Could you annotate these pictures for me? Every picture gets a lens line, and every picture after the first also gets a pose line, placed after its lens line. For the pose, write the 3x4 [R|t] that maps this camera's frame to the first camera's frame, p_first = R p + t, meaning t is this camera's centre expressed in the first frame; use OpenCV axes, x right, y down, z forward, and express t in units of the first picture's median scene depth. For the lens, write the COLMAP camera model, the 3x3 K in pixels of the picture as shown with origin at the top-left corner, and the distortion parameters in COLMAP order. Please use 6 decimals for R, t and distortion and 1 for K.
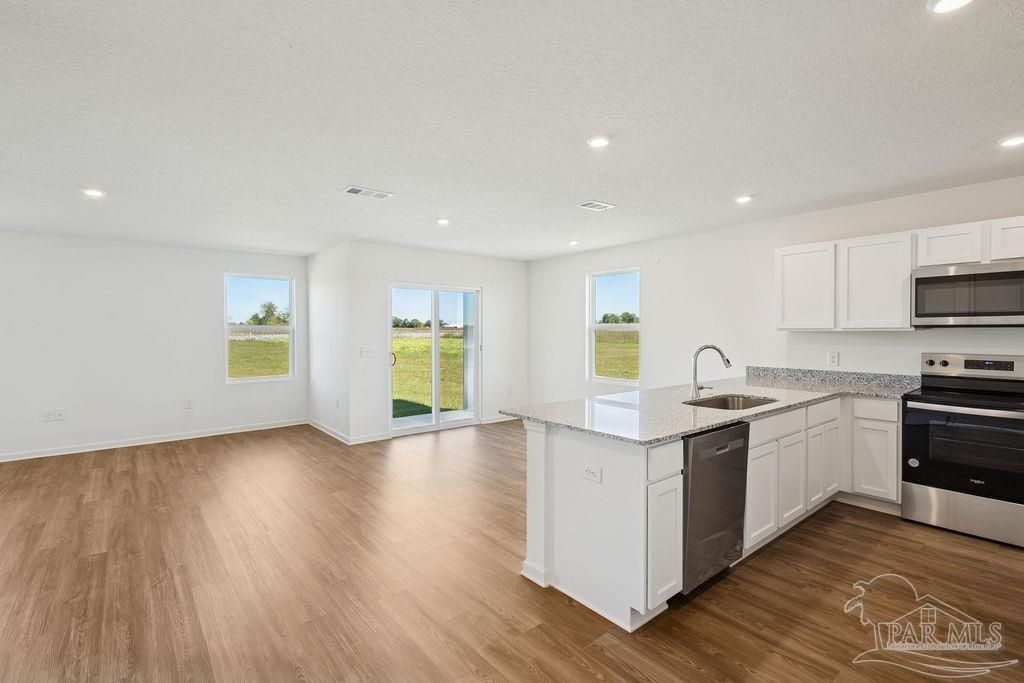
lens RADIAL K [[476.1, 0, 508.3], [0, 476.1, 332.7], [0, 0, 1]] dist [0.004240, 0.000457]
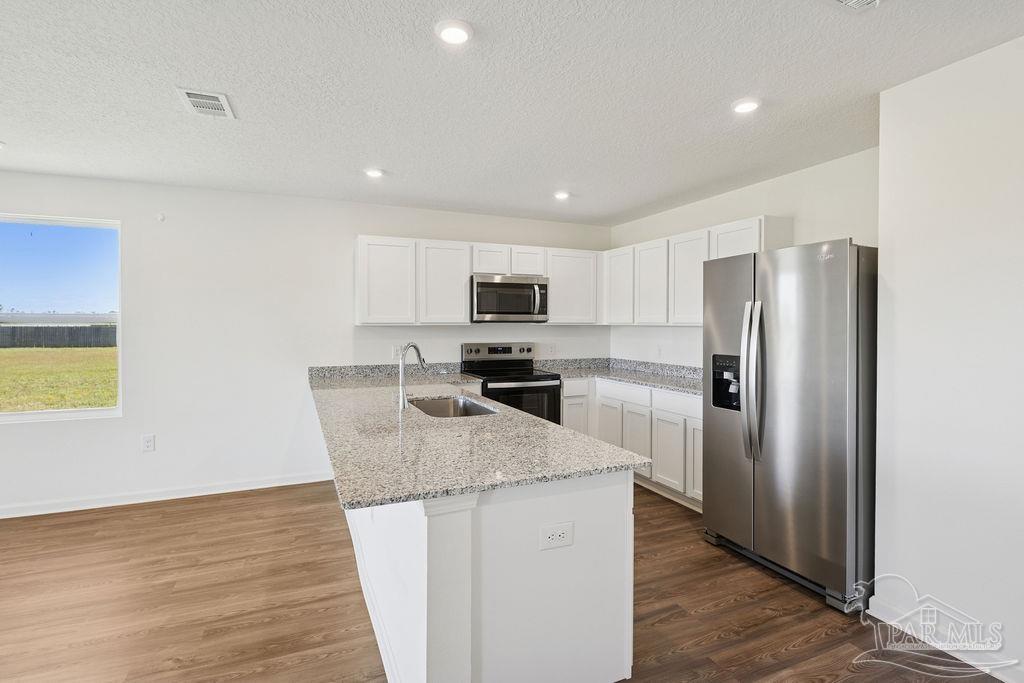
lens RADIAL K [[494.6, 0, 511.2], [0, 494.6, 329.9], [0, 0, 1]] dist [-0.000374, -0.007183]
pose [[0.265779, -0.009381, 0.963988, -0.338022], [0.004313, 0.999954, 0.008542, -0.002340], [-0.964024, 0.001888, 0.265808, 0.576084]]
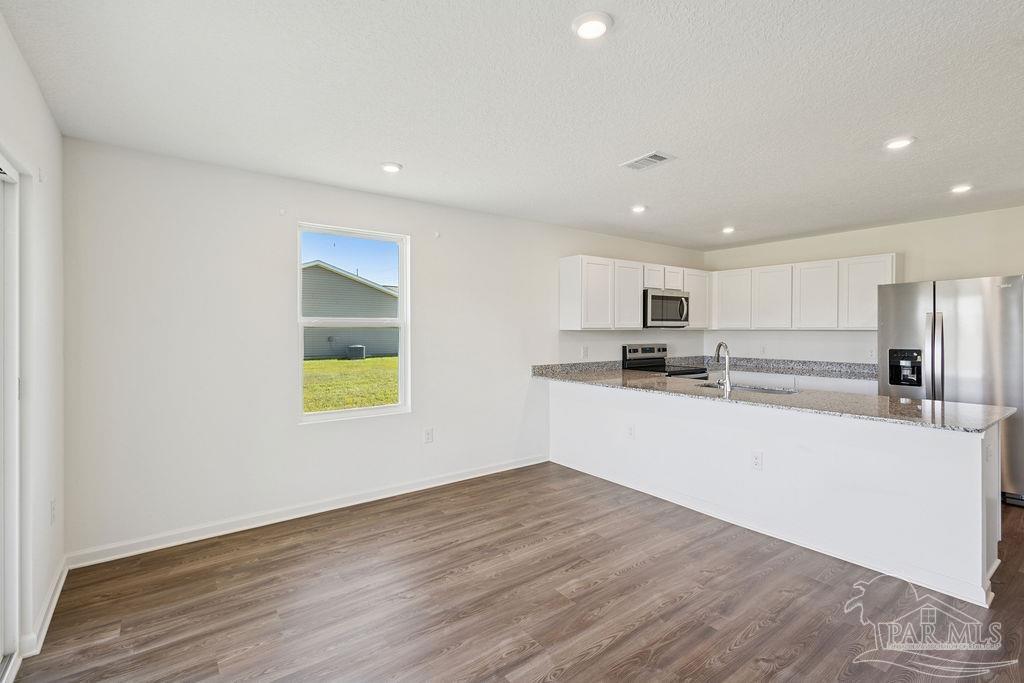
lens RADIAL K [[476.1, 0, 508.3], [0, 476.1, 332.7], [0, 0, 1]] dist [0.004240, 0.000457]
pose [[0.043757, -0.004135, 0.999034, -0.665953], [0.006984, 0.999968, 0.003833, -0.003466], [-0.999018, 0.006809, 0.043784, 1.374545]]
